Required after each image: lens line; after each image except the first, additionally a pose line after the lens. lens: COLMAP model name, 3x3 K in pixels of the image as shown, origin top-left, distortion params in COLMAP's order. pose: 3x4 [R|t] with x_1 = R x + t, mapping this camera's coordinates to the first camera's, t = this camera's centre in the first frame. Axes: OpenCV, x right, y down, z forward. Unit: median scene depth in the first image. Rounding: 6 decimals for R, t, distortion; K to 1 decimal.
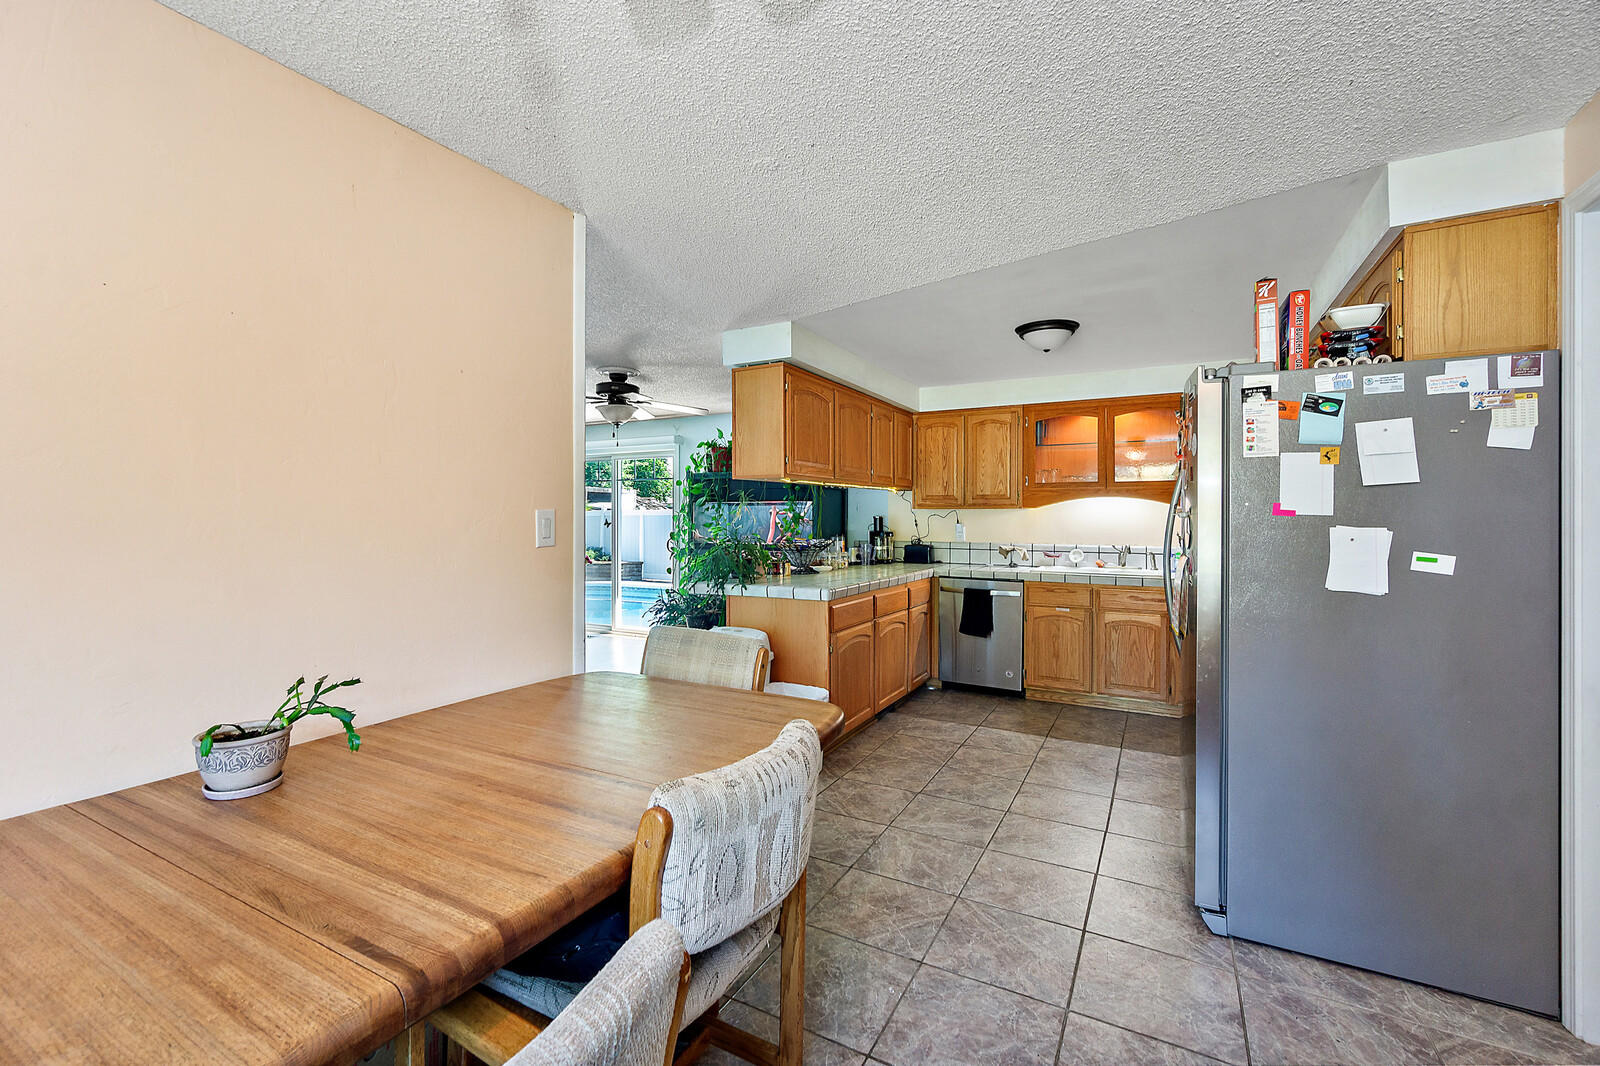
lens RADIAL K [[692.8, 0, 803.5], [0, 692.8, 517.3], [0, 0, 1]] dist [-0.001350, -0.000008]
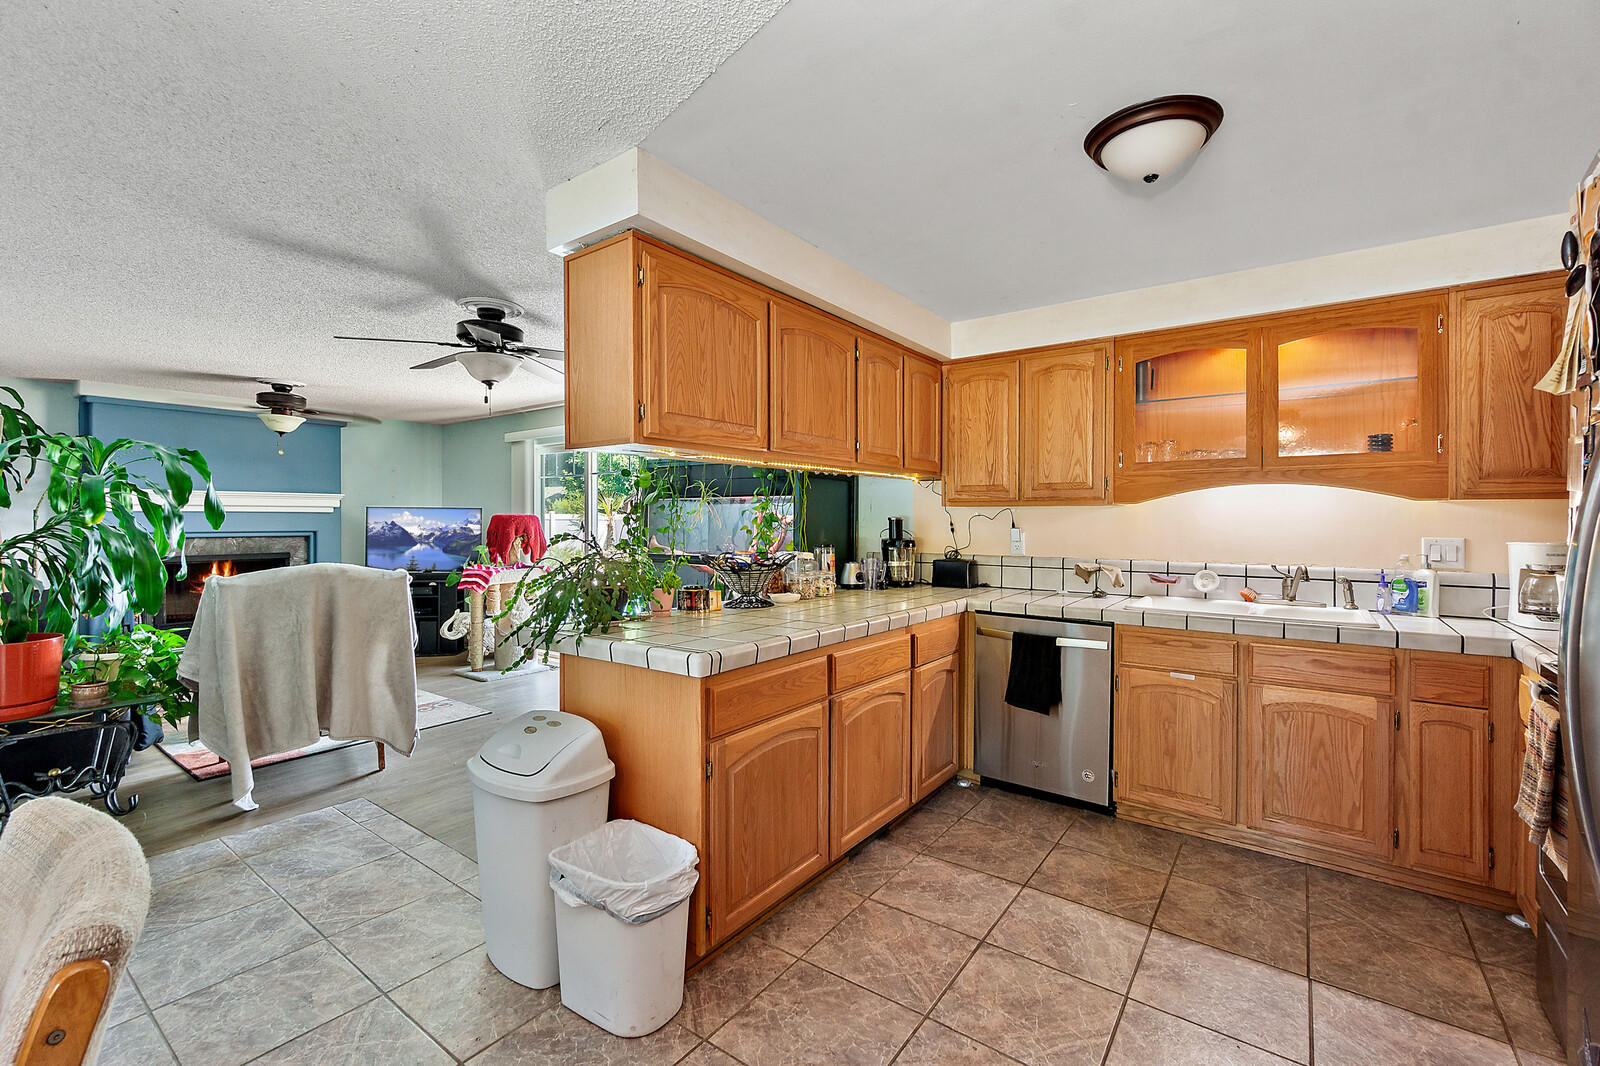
lens RADIAL K [[692.4, 0, 795.7], [0, 692.4, 525.5], [0, 0, 1]] dist [-0.007317, 0.000209]
pose [[0.989087, 0.000695, -0.147334, 0.126389], [0.000212, 0.999981, 0.006137, 0.002573], [0.147335, -0.006101, 0.989068, 0.347031]]
